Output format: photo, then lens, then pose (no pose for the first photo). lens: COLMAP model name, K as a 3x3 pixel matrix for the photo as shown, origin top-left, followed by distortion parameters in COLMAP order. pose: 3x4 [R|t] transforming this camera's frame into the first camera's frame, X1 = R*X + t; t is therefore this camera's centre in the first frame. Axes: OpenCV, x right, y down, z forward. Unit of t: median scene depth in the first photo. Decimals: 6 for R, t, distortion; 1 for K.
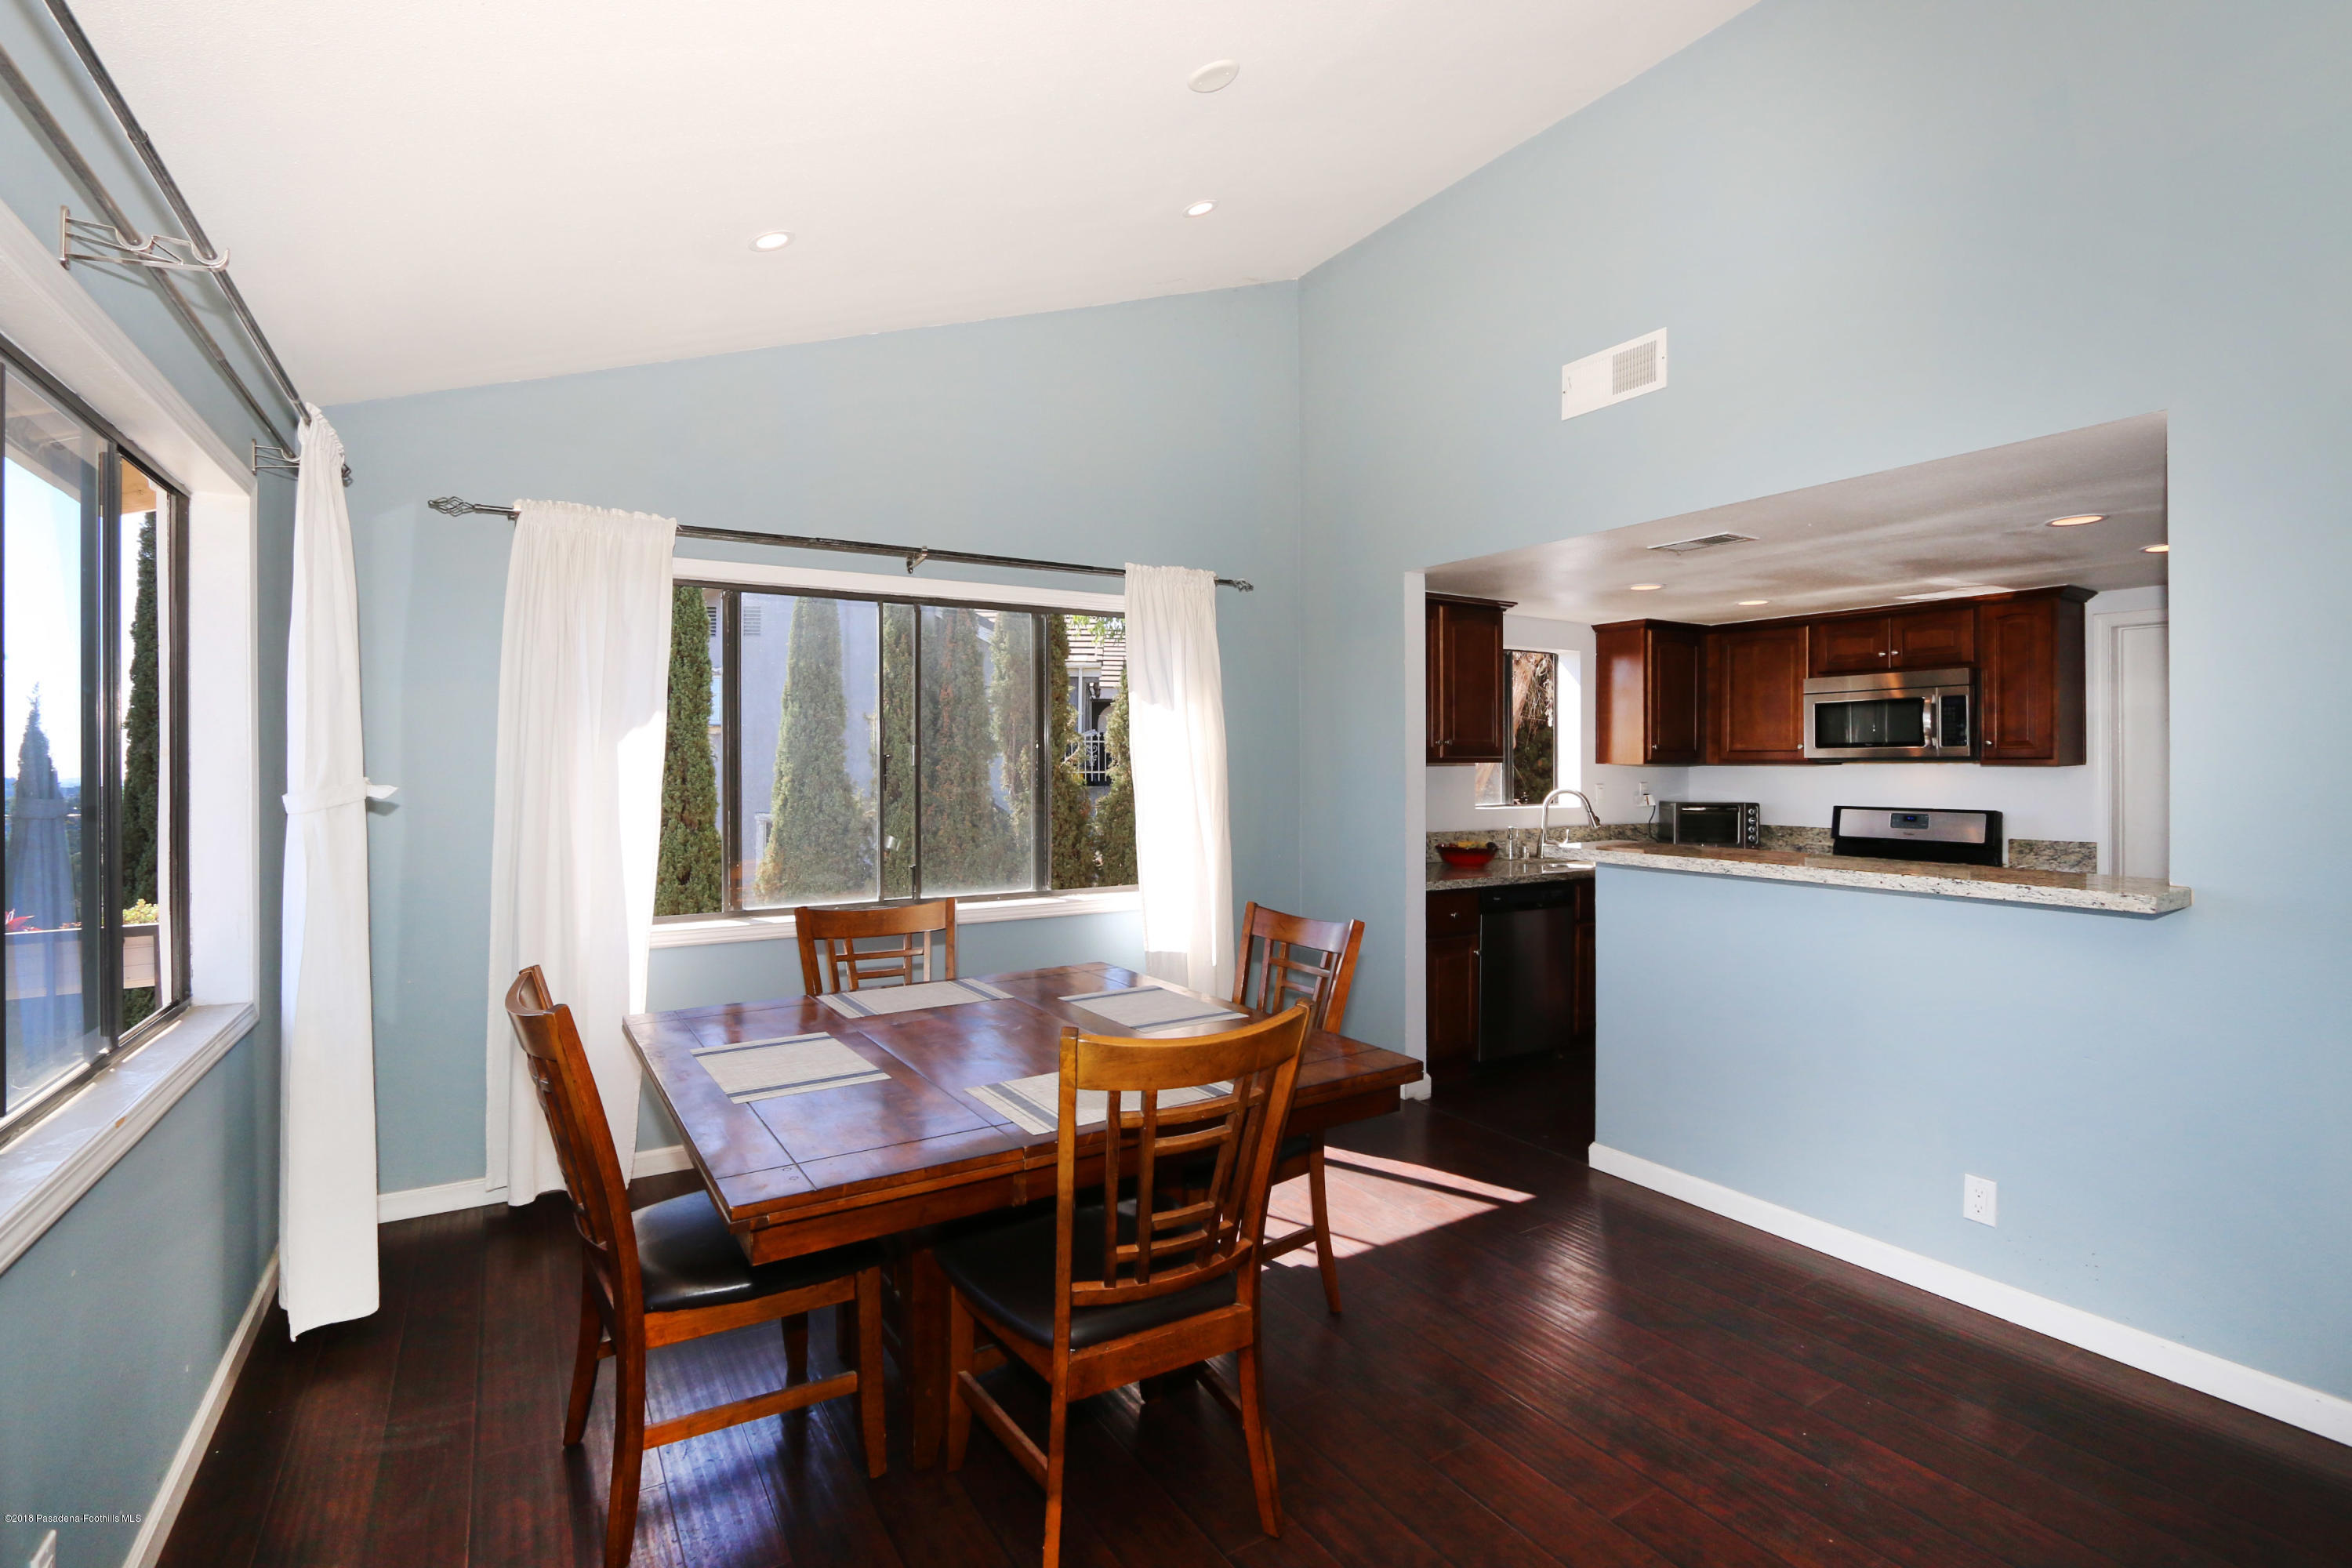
lens RADIAL K [[1080.6, 0, 1159.7], [0, 1080.6, 764.2], [0, 0, 1]] dist [-0.022212, 0.005193]
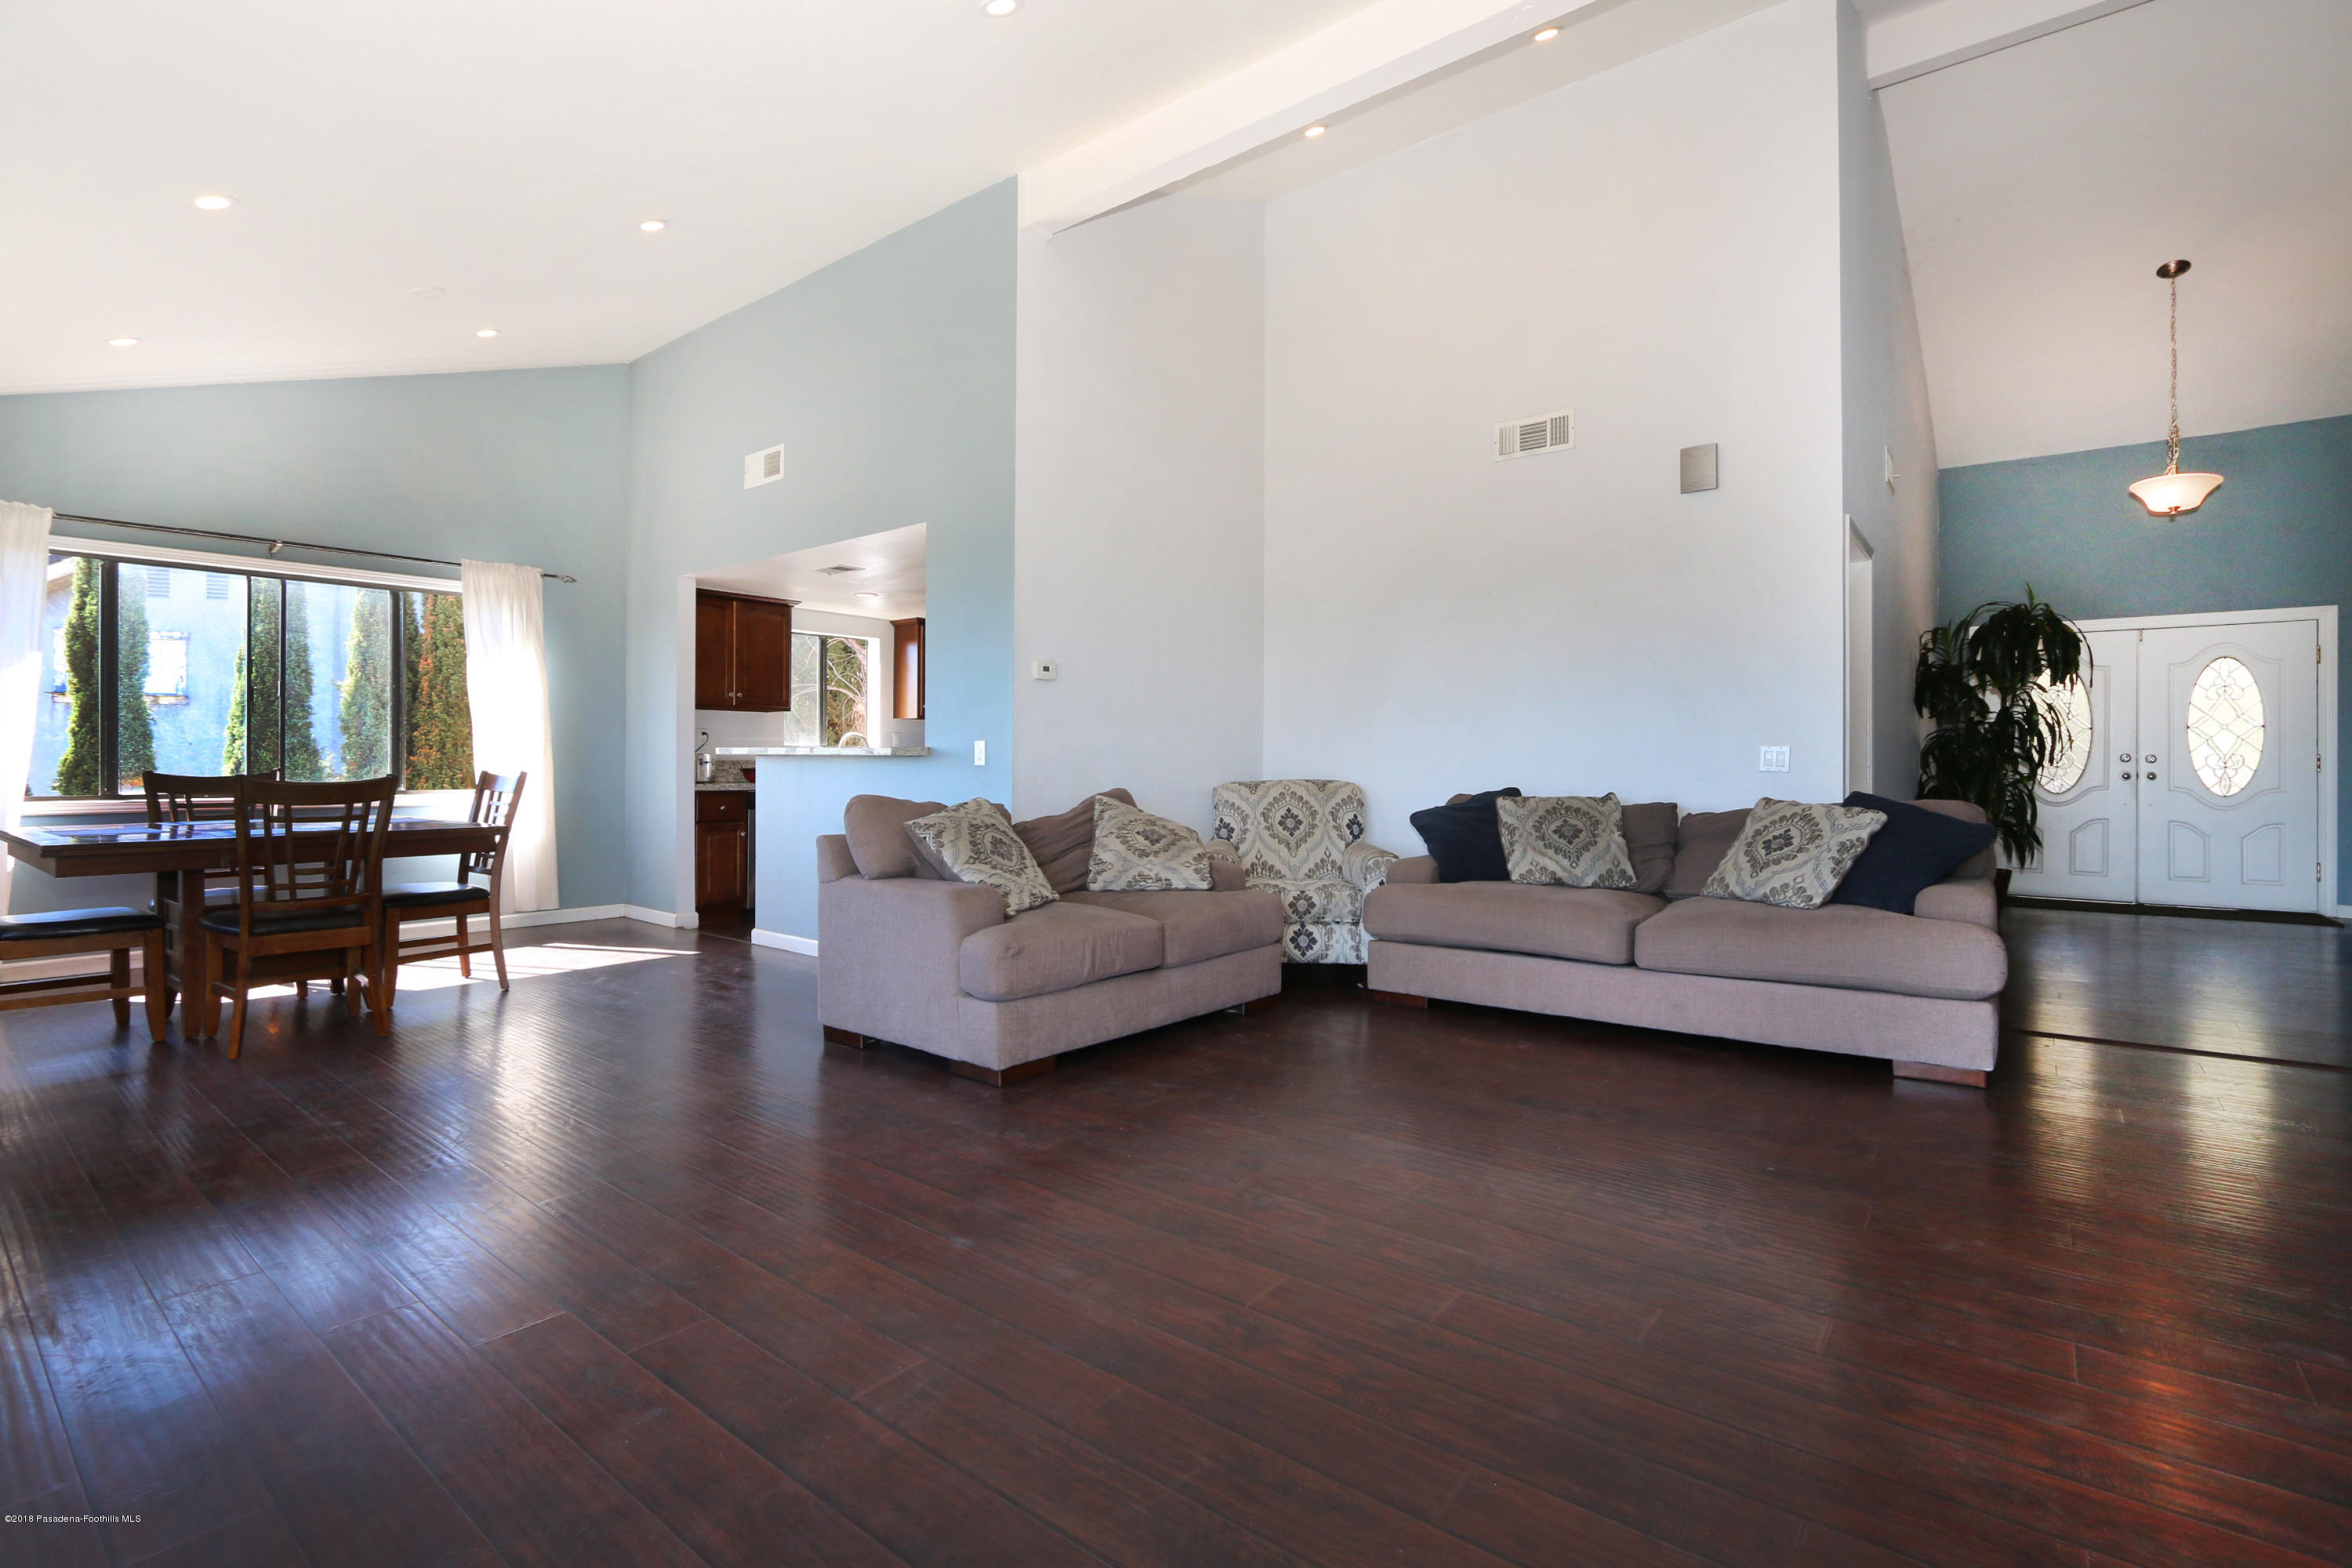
lens RADIAL K [[1080.6, 0, 1166.5], [0, 1080.6, 760.1], [0, 0, 1]] dist [-0.022212, 0.005193]
pose [[0.940158, 0.006216, 0.340682, 0.317727], [-0.005790, 0.999981, -0.002268, 0.068046], [-0.340689, 0.000160, 0.940176, -0.566862]]
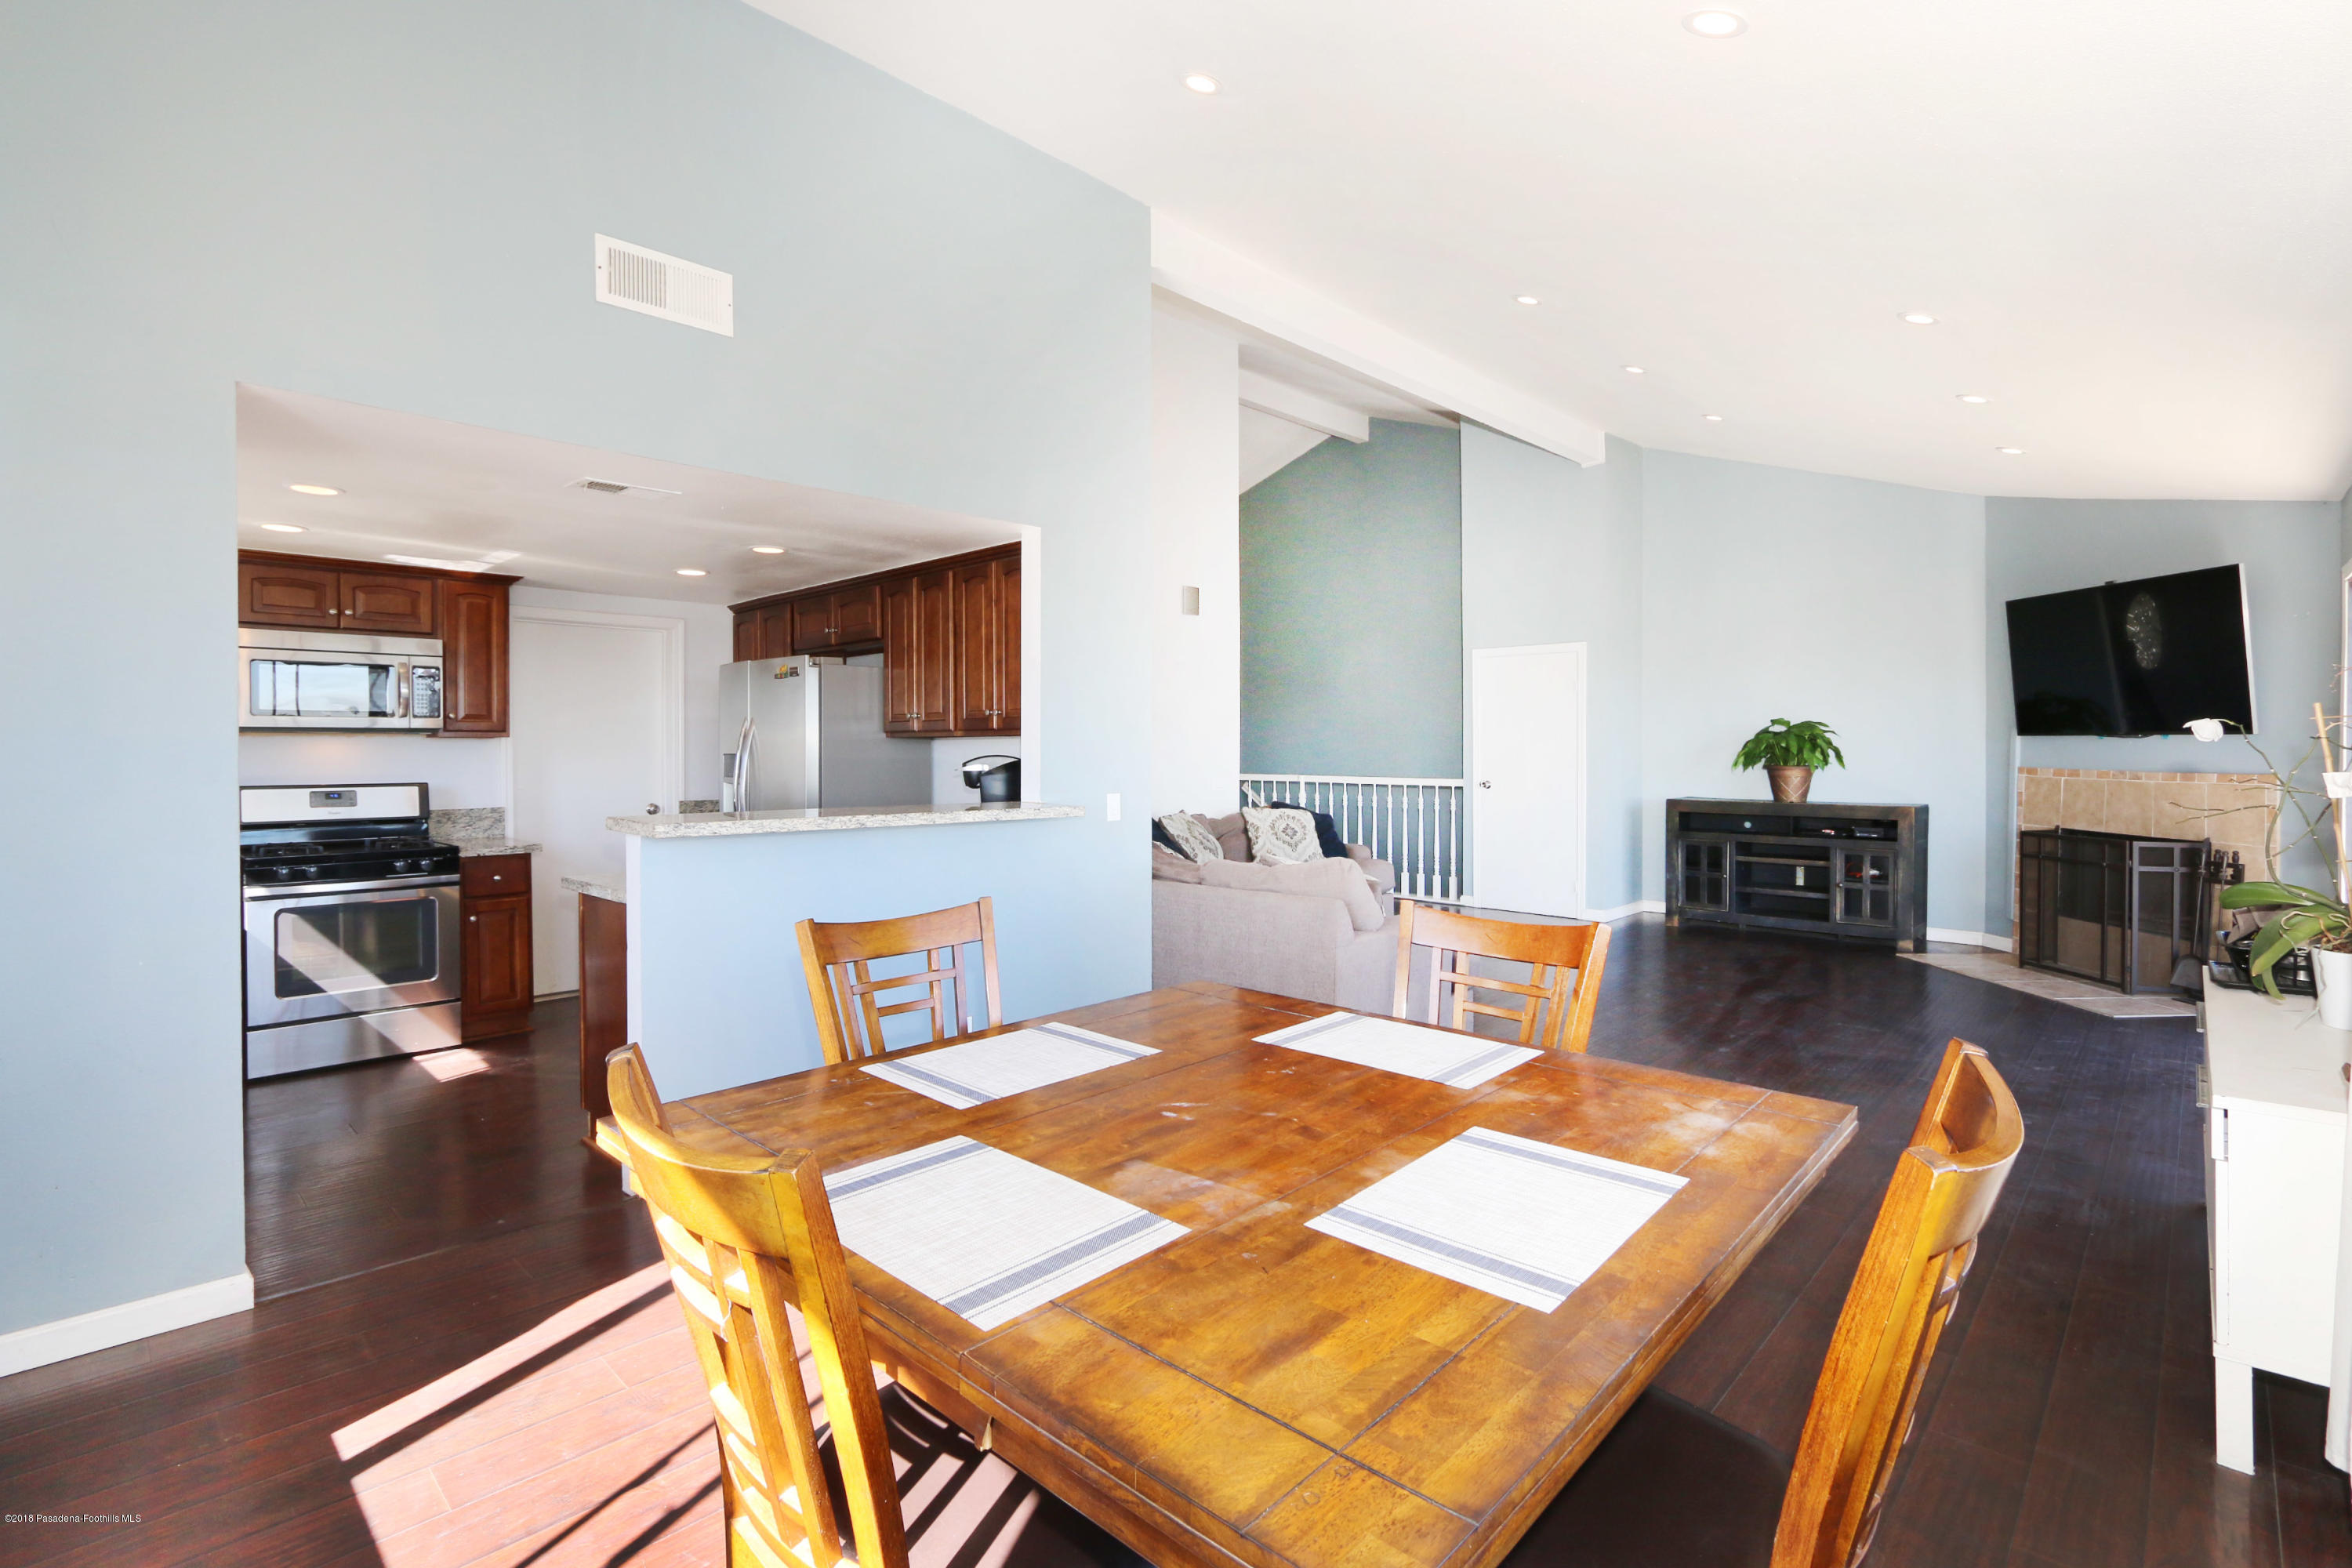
lens RADIAL K [[1080.6, 0, 1162.7], [0, 1080.6, 767.5], [0, 0, 1]] dist [-0.022212, 0.005193]
pose [[-0.249545, -0.014923, 0.968248, -0.379428], [-0.000956, 0.999885, 0.015164, 0.013705], [-0.968363, 0.002858, -0.249531, 0.591774]]
